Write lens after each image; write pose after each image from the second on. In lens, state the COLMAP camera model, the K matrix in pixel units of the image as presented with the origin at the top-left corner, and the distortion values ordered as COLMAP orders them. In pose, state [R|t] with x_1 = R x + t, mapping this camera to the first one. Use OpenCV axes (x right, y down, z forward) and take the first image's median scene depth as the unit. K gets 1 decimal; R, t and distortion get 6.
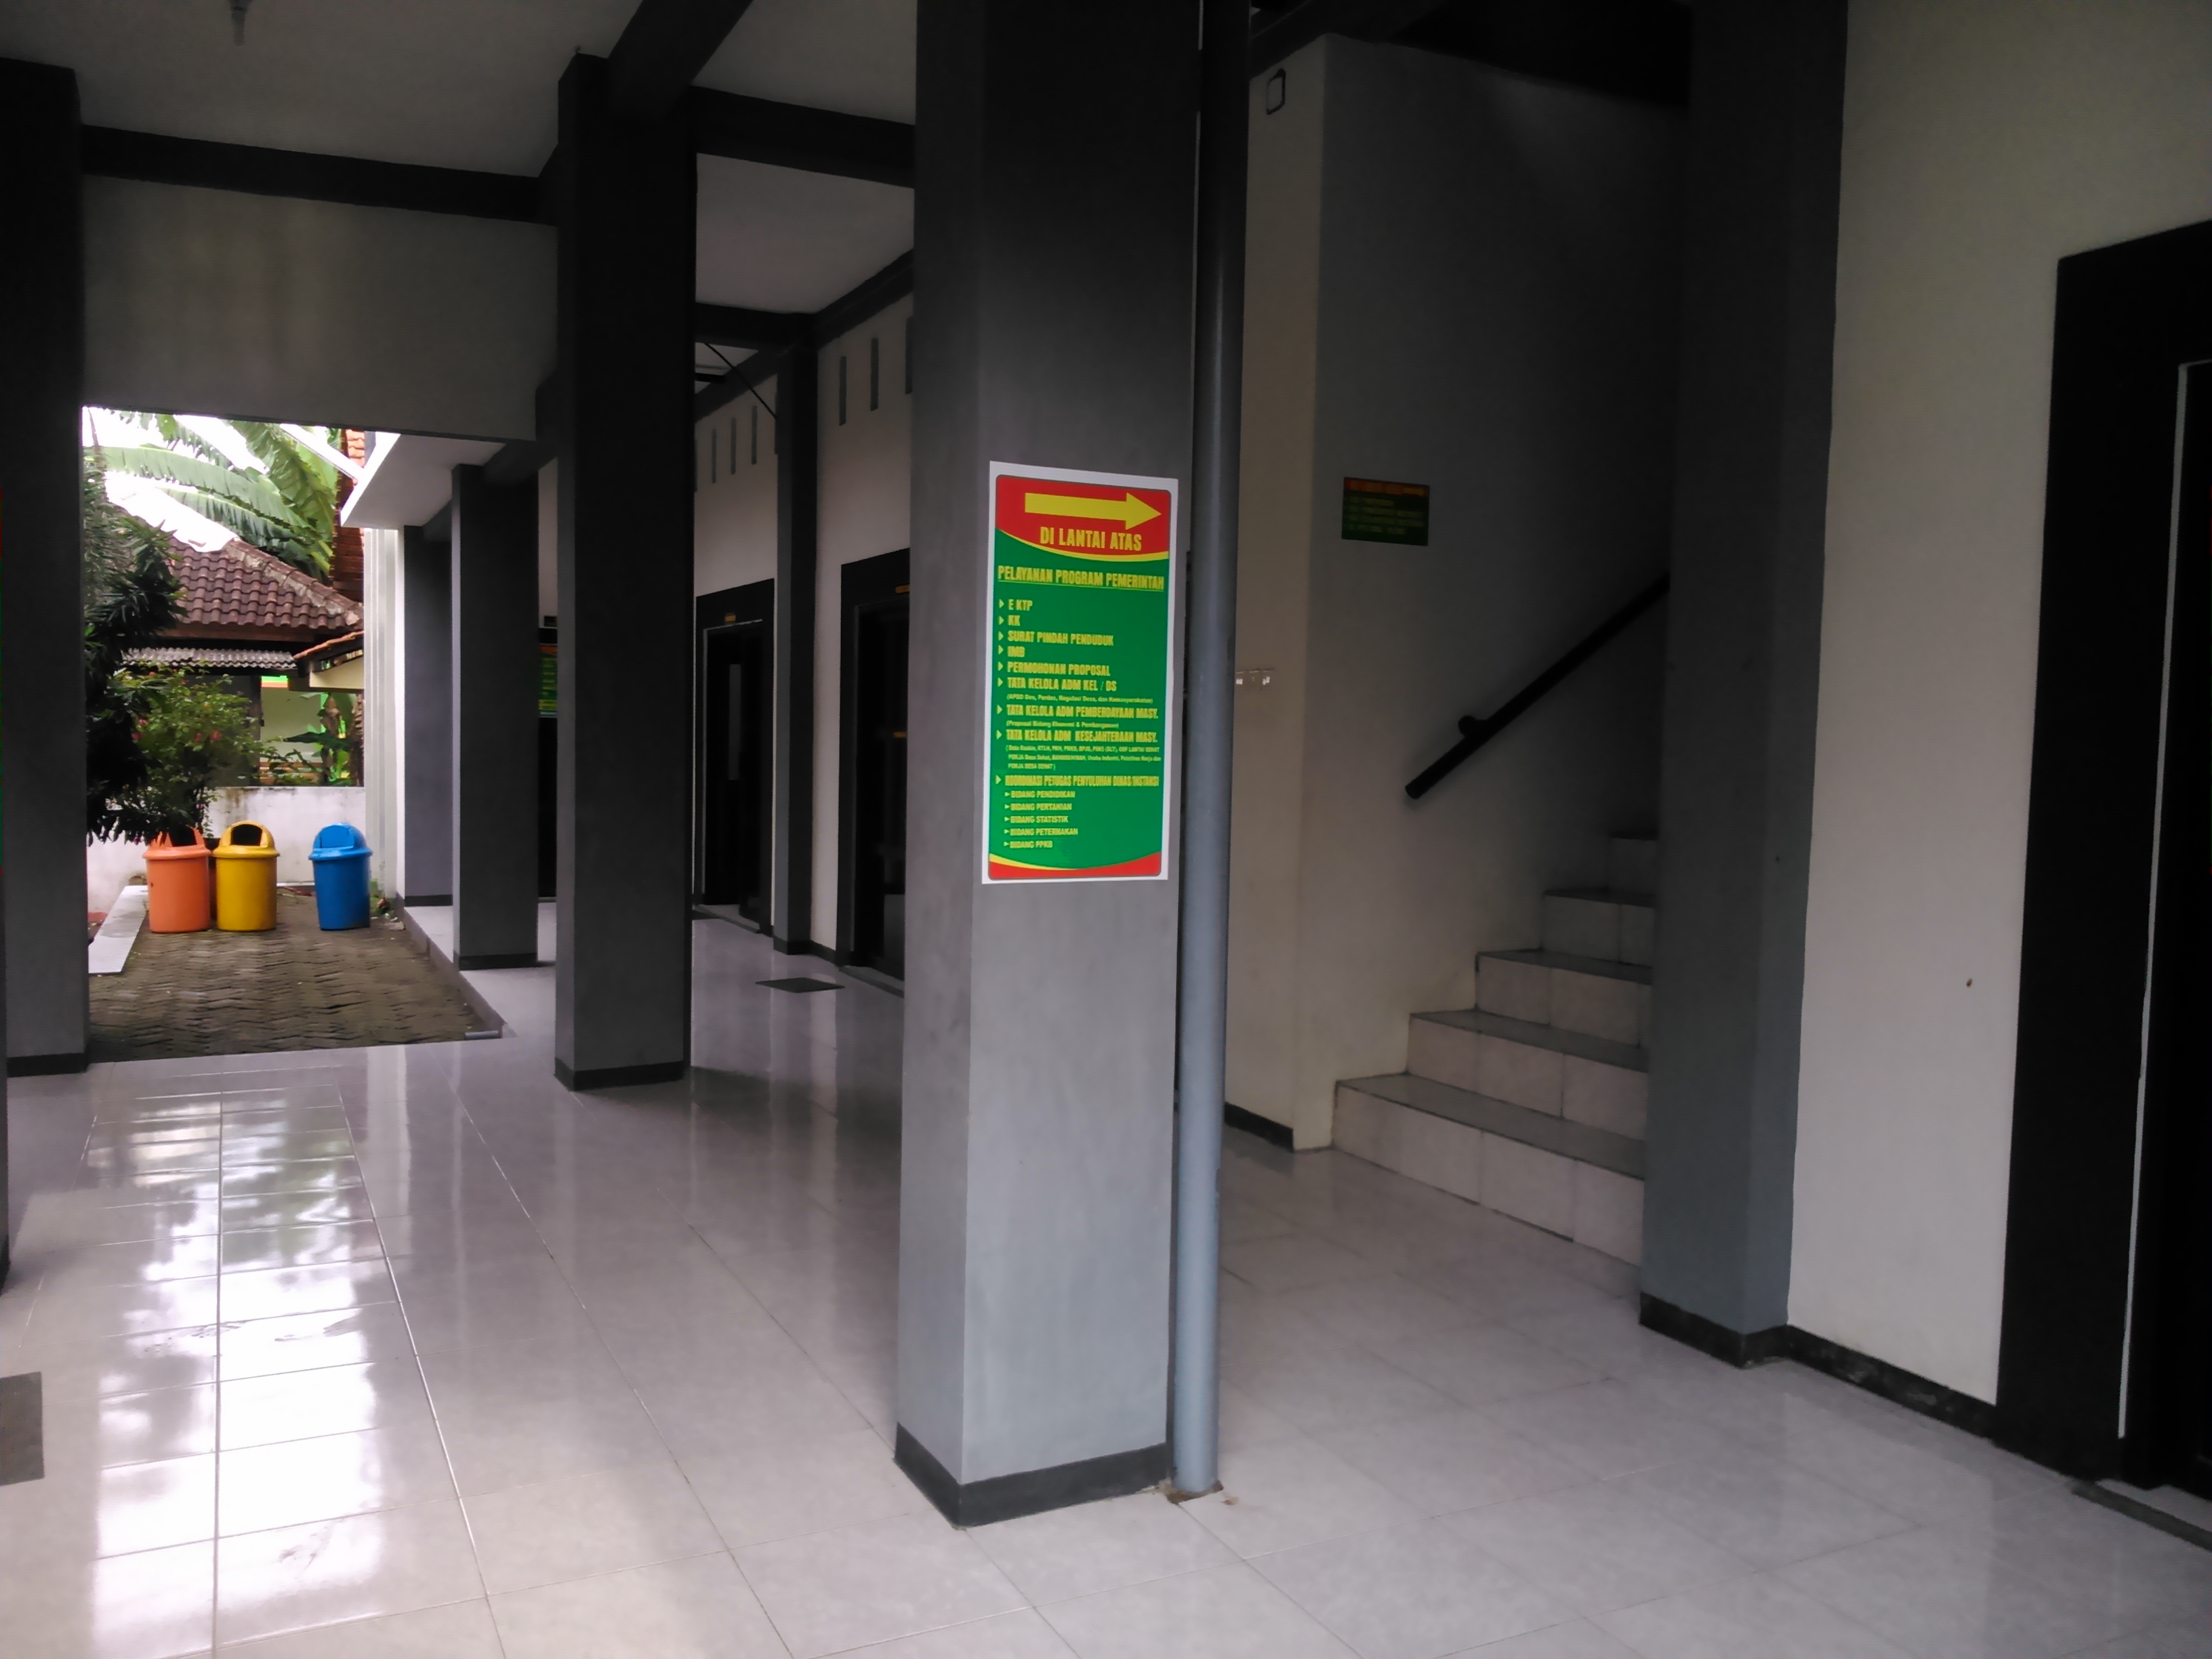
lens RADIAL K [[1735.8, 0, 1084.2], [0, 1735.8, 851.3], [0, 0, 1]] dist [0.052625, -0.116936]
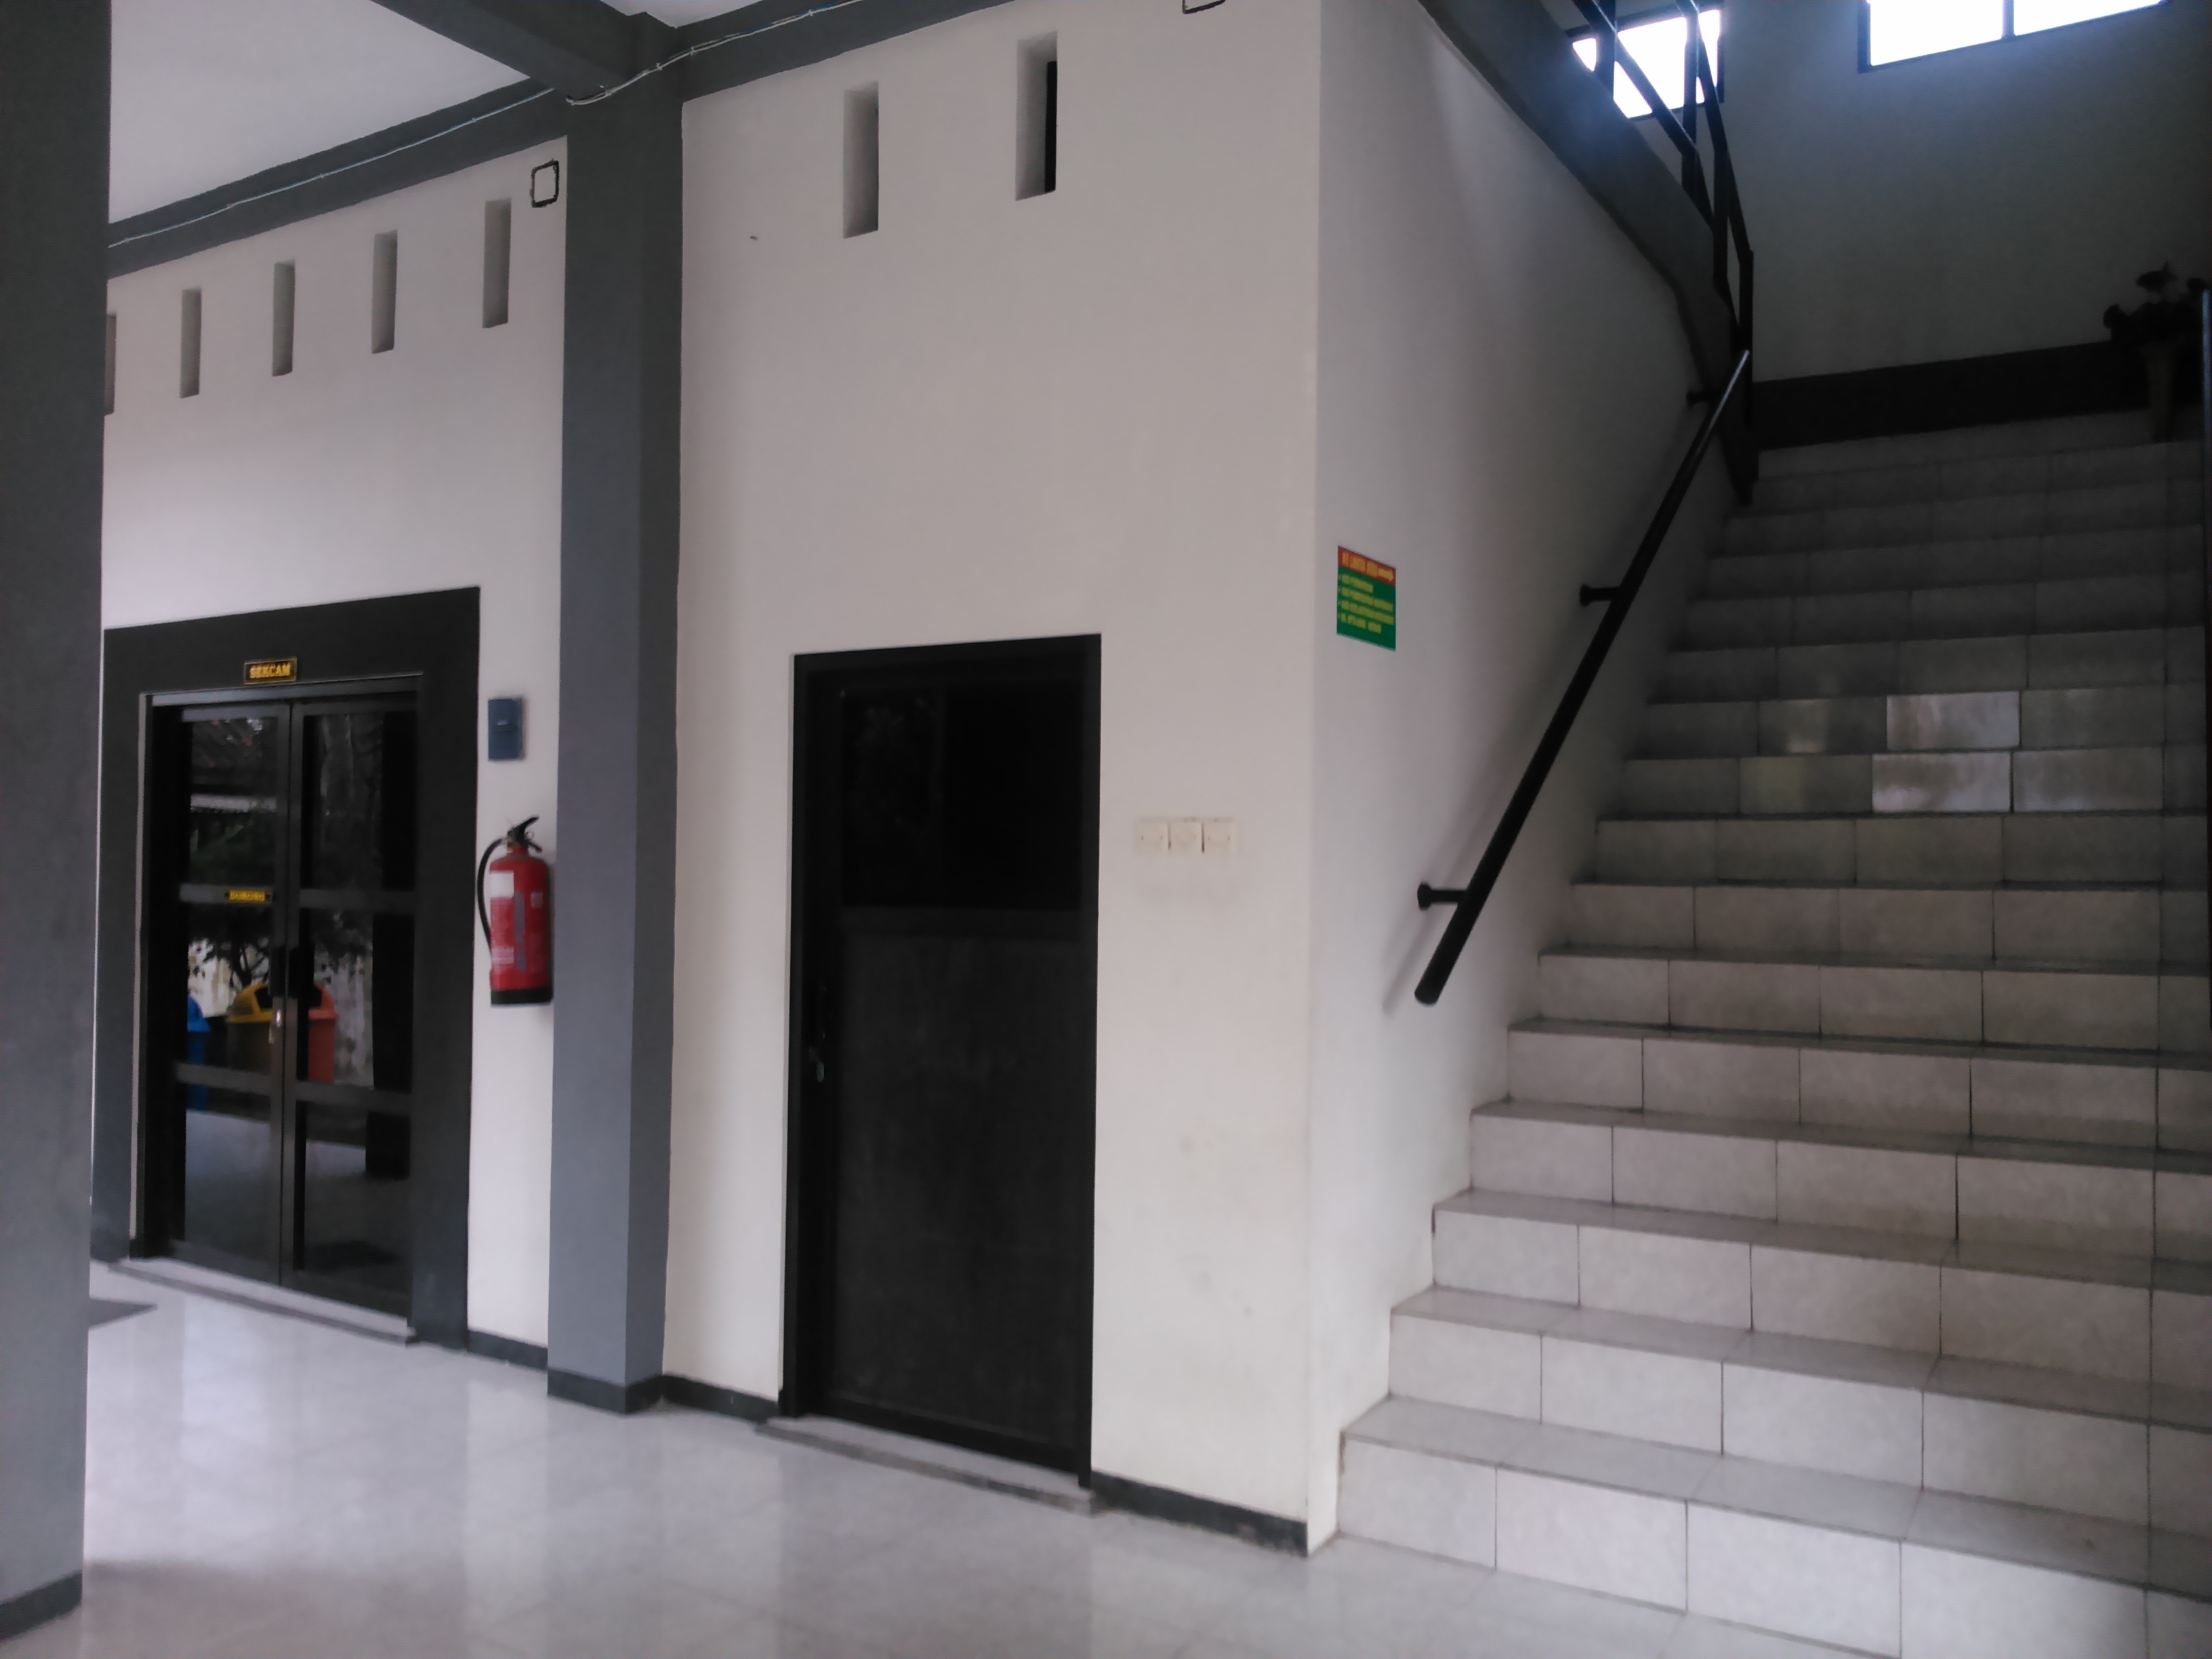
lens RADIAL K [[1735.8, 0, 1084.2], [0, 1735.8, 851.3], [0, 0, 1]] dist [0.052625, -0.116936]
pose [[0.849925, -0.011166, 0.526785, -0.293207], [0.042653, 0.997952, -0.047665, -0.064347], [-0.525174, 0.062981, 0.848661, 0.465546]]
